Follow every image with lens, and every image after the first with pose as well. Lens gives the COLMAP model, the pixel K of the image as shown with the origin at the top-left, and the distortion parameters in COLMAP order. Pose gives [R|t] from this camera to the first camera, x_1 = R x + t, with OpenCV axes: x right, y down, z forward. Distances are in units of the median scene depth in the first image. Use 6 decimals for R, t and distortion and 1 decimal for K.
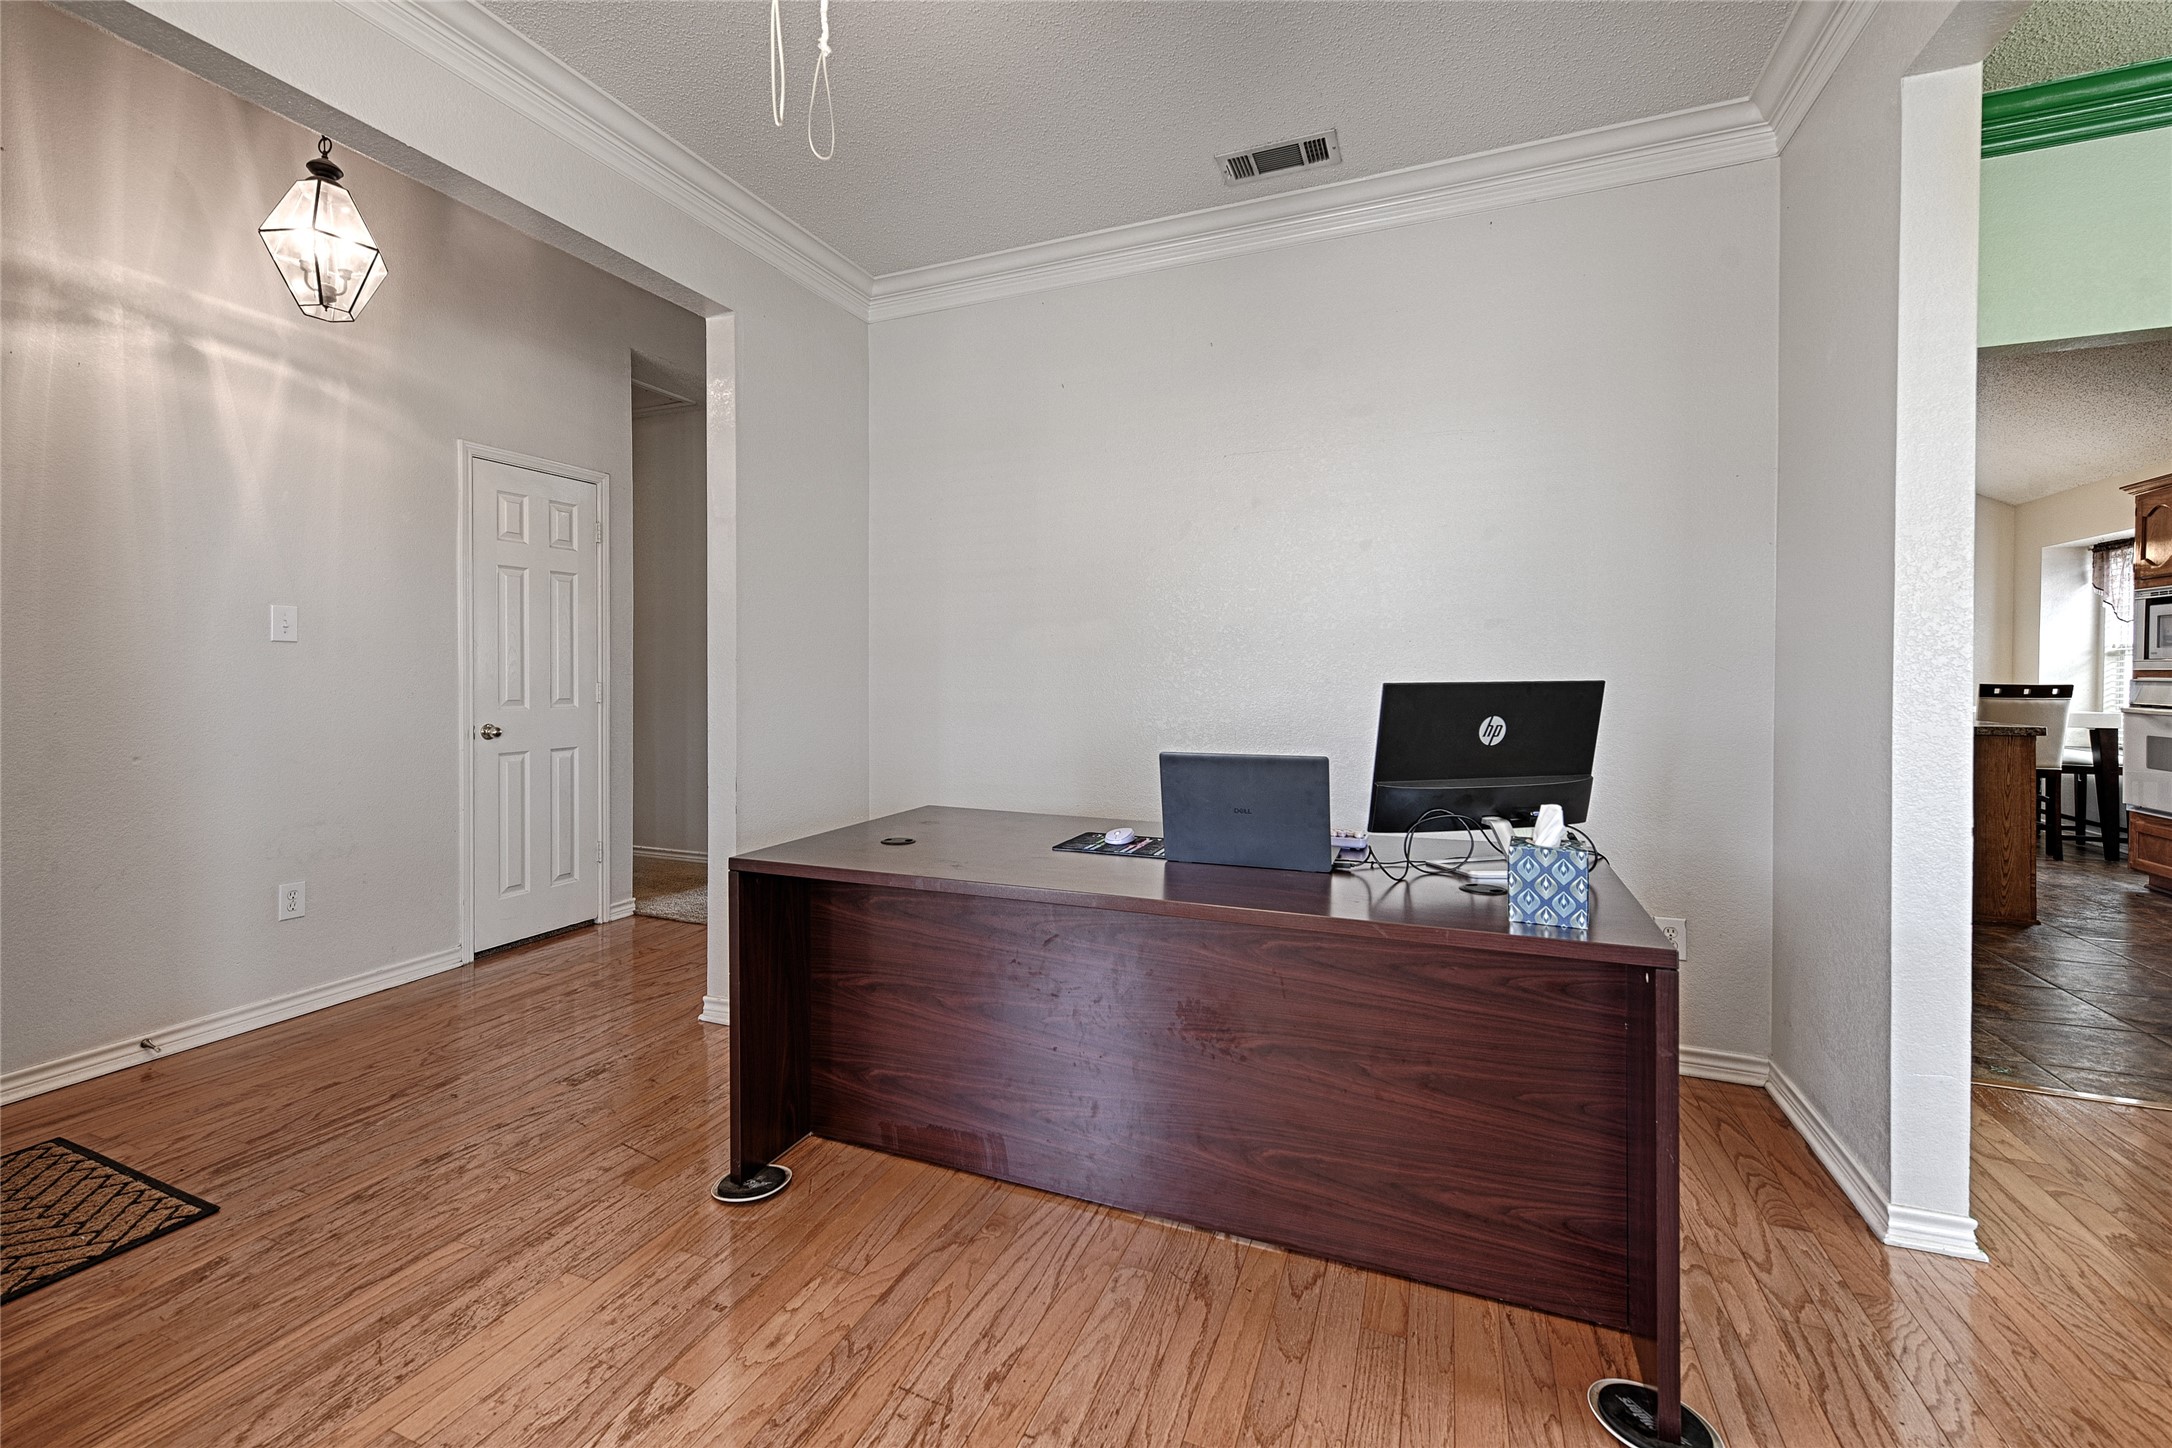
lens RADIAL K [[906.7, 0, 1068.9], [0, 906.7, 683.8], [0, 0, 1]] dist [0.012508, -0.002331]
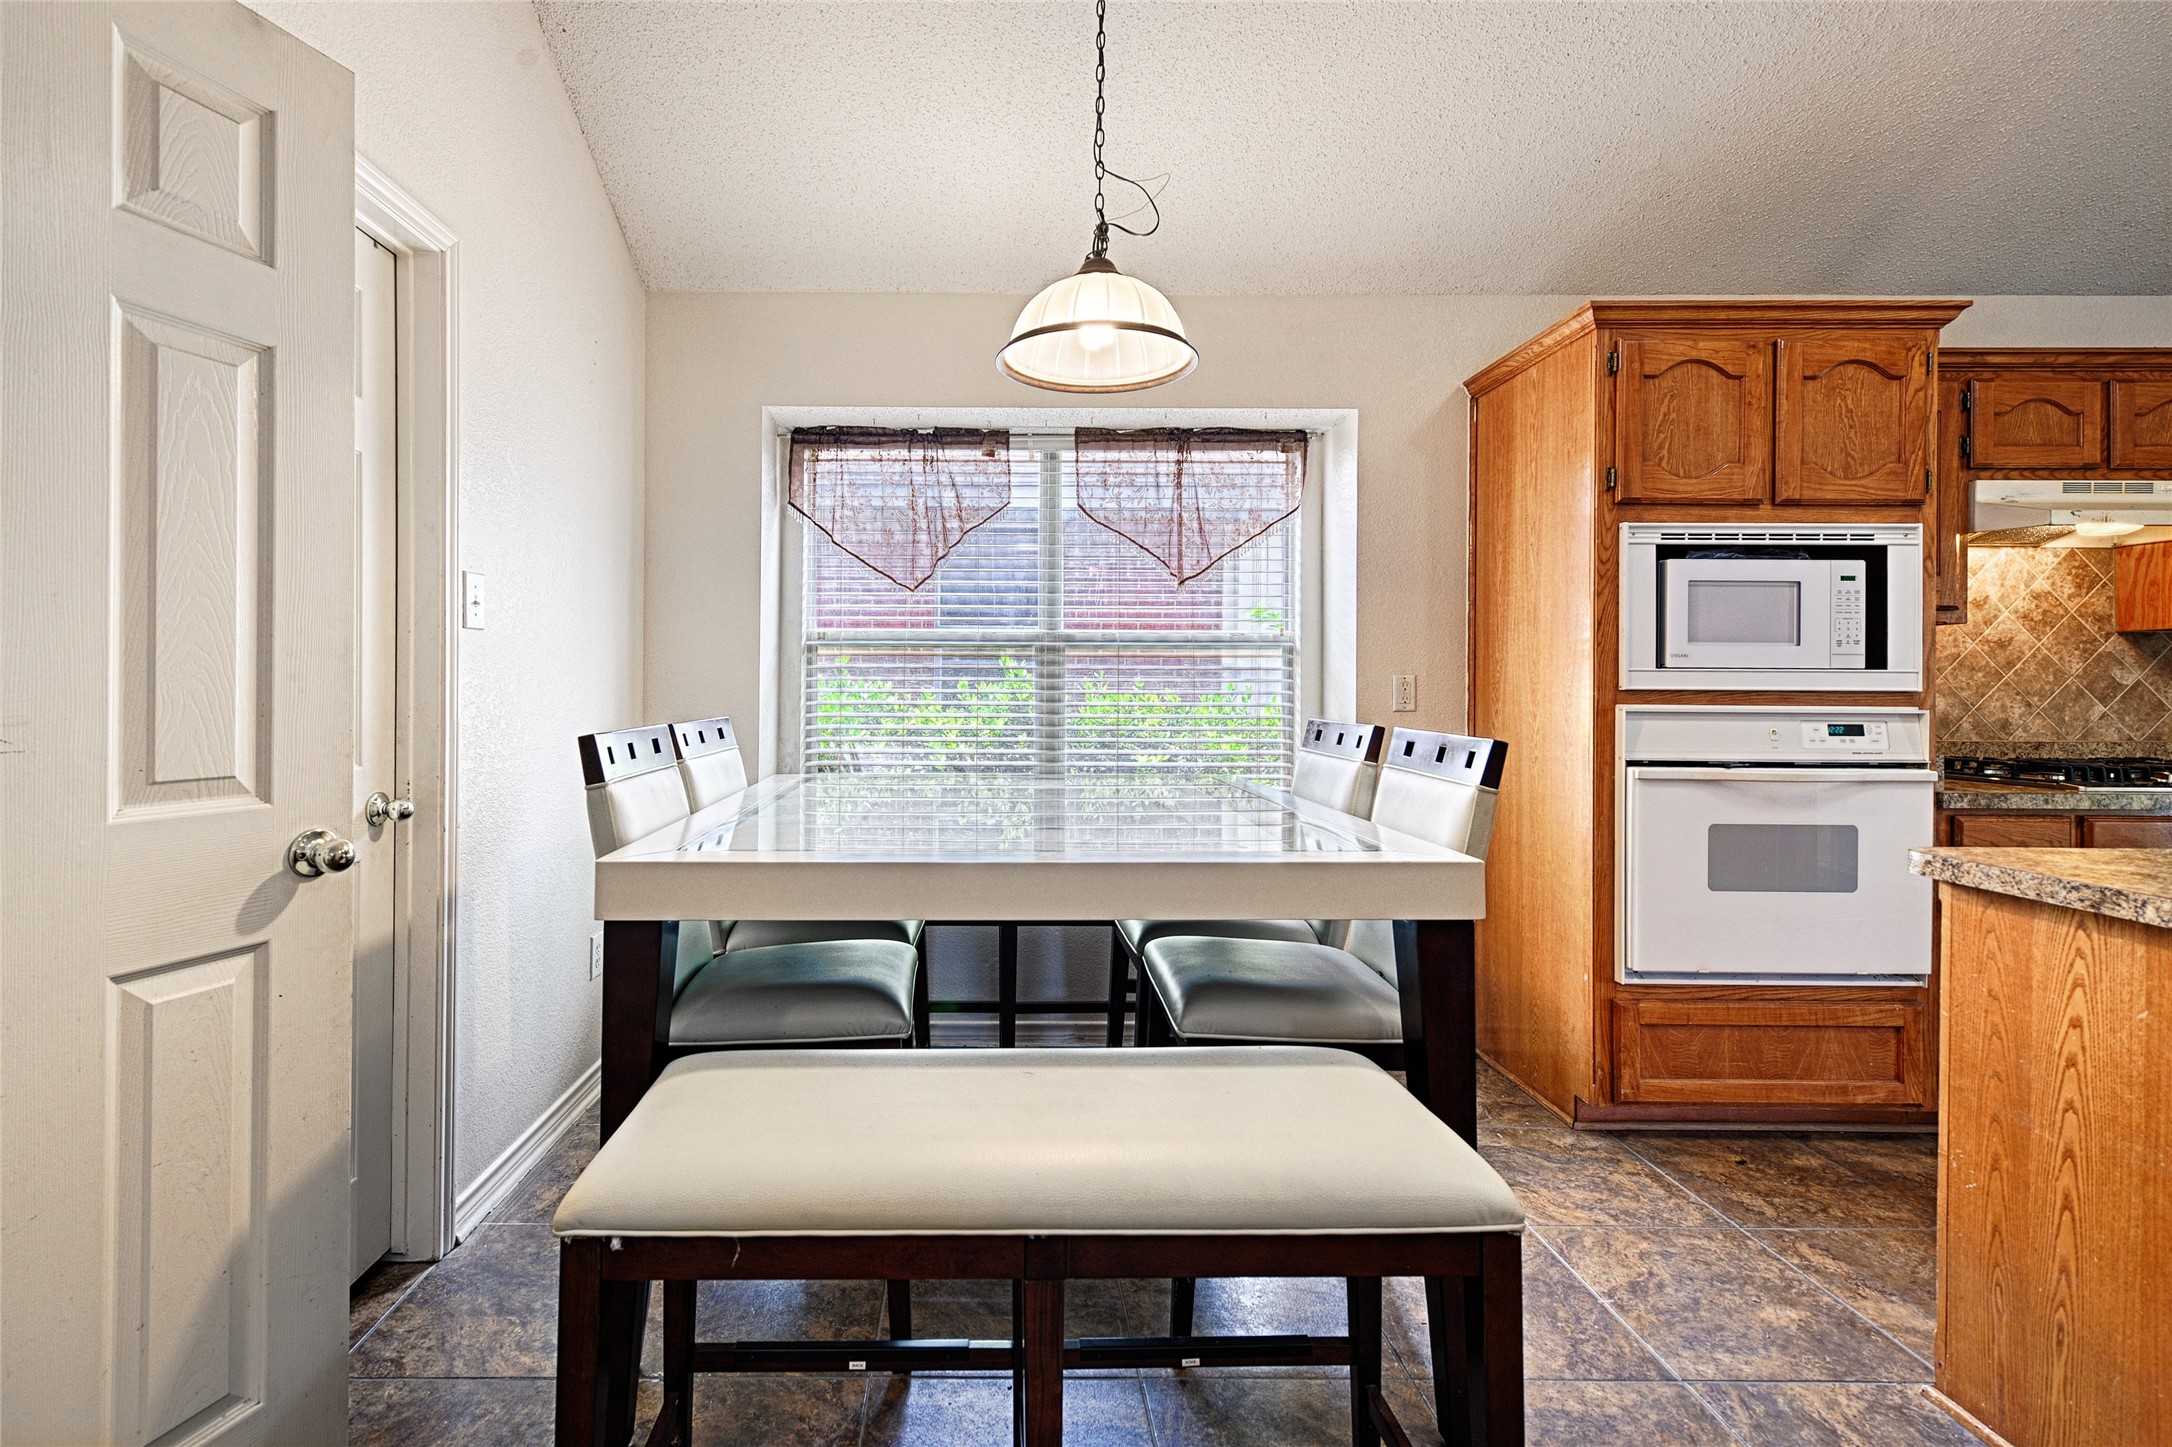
lens RADIAL K [[906.7, 0, 982.6], [0, 906.7, 684.5], [0, 0, 1]] dist [0.012508, -0.002331]
pose [[-0.395158, -0.003784, 0.918605, 0.719806], [0.006549, 0.999954, 0.006936, -0.019483], [-0.918590, 0.008757, -0.395116, 1.265296]]
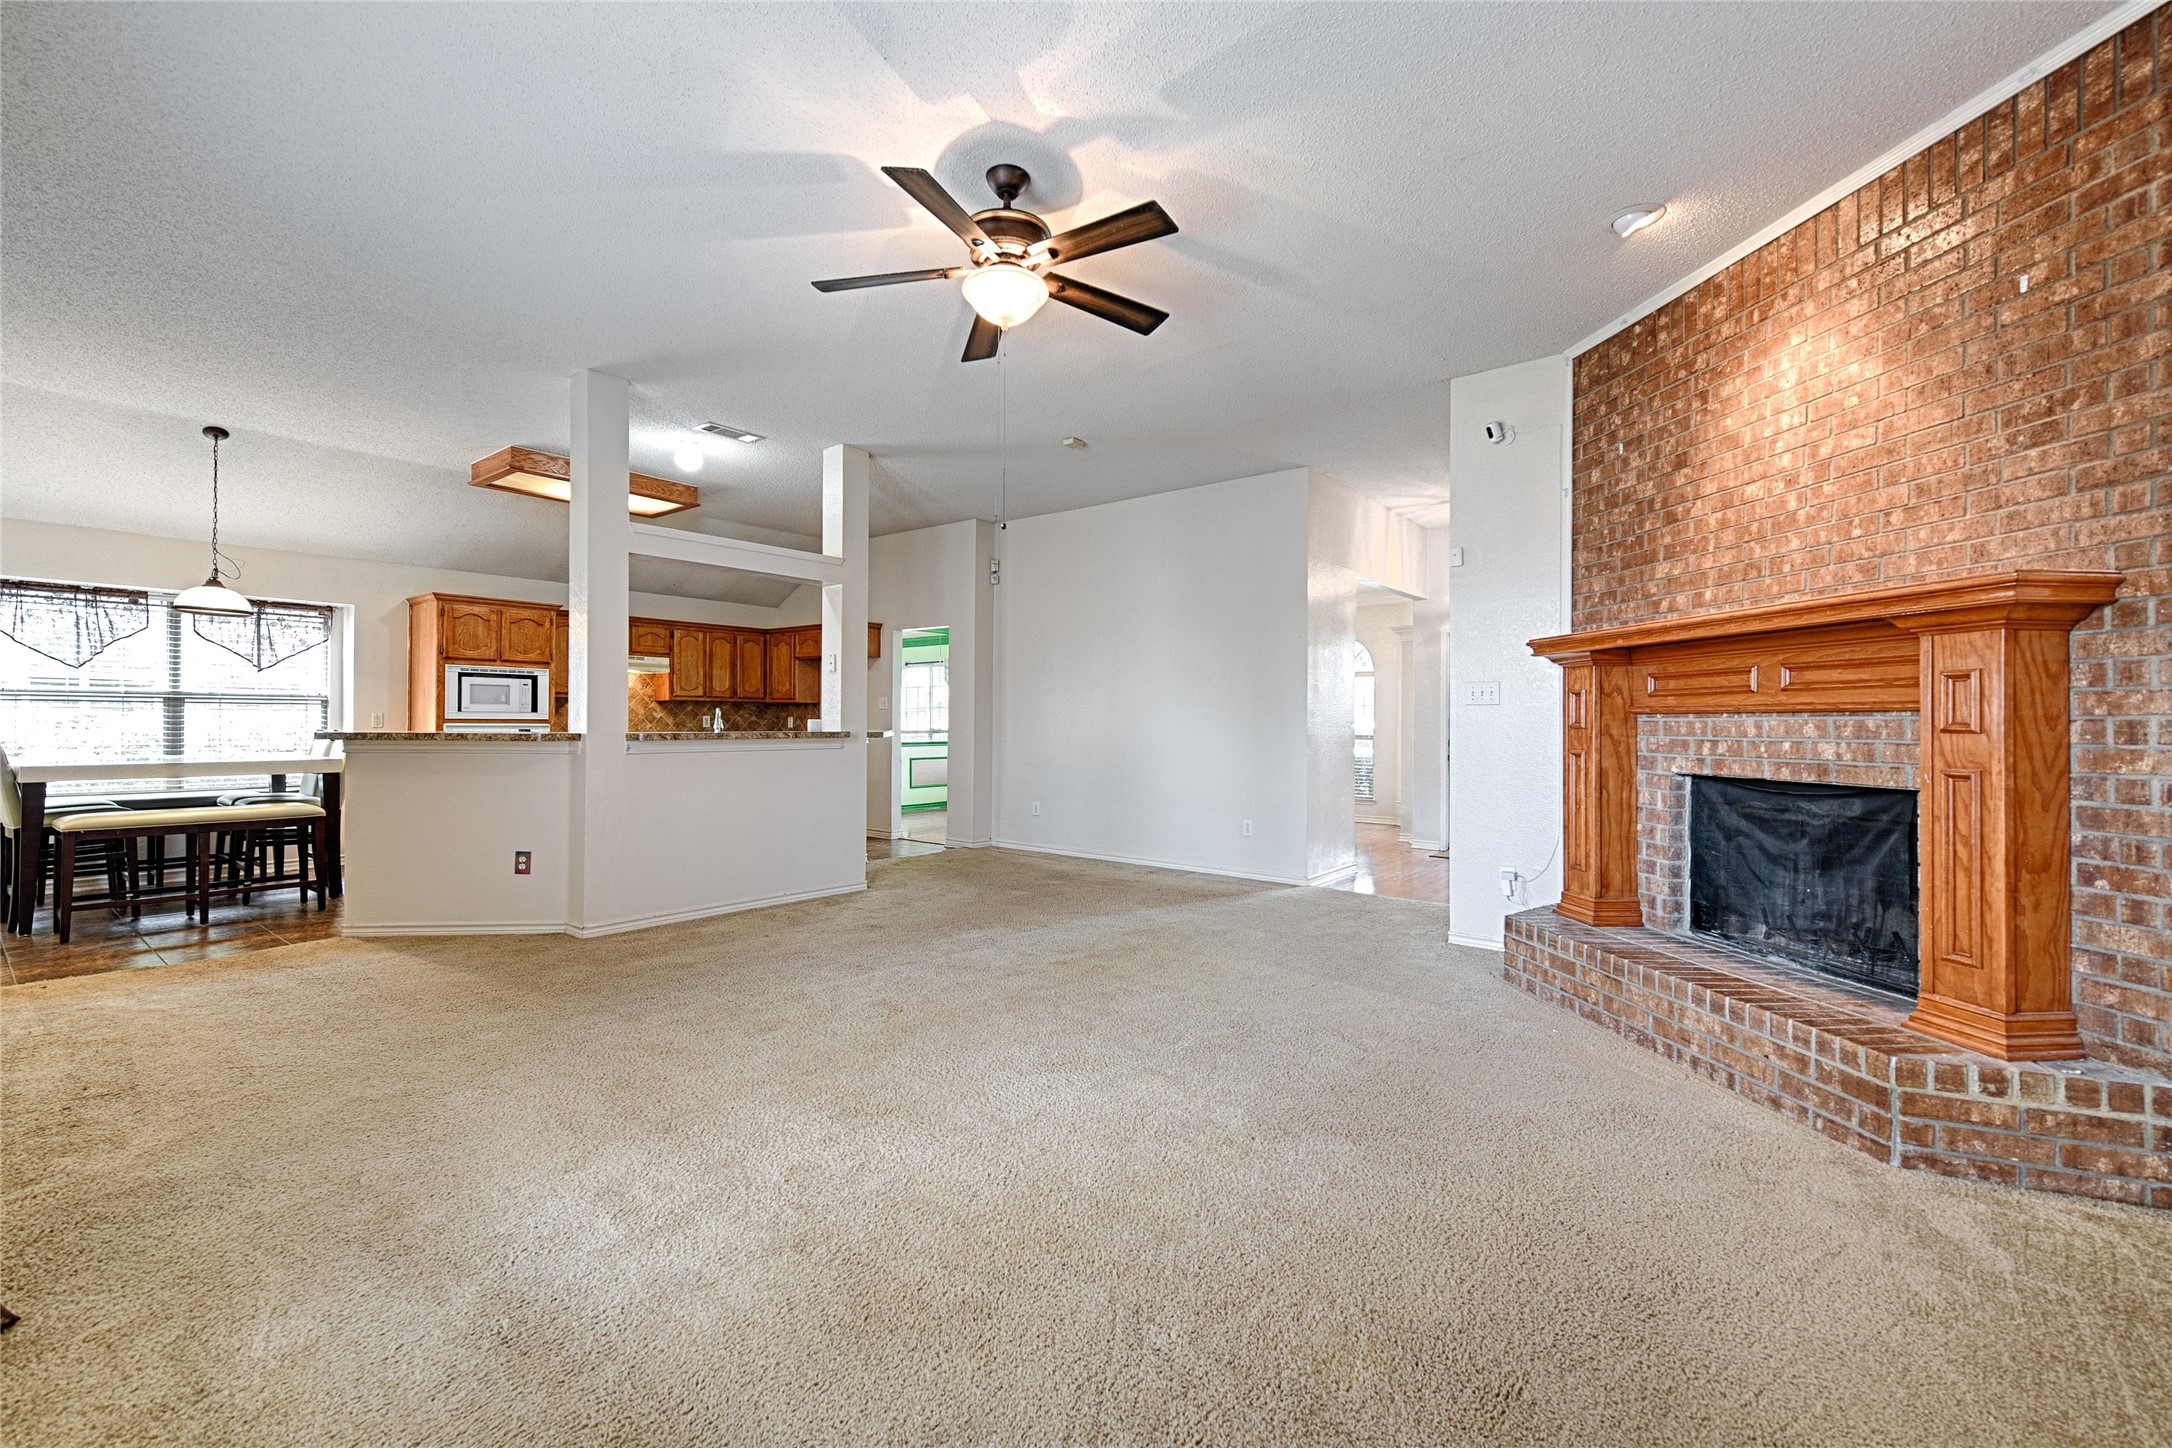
lens RADIAL K [[906.7, 0, 1076.5], [0, 906.7, 724.3], [0, 0, 1]] dist [0.012508, -0.002331]
pose [[-0.967681, -0.007045, 0.252078, -0.172202], [-0.003659, 0.999897, 0.013899, -0.024863], [-0.252150, 0.012528, -0.967607, 1.835731]]
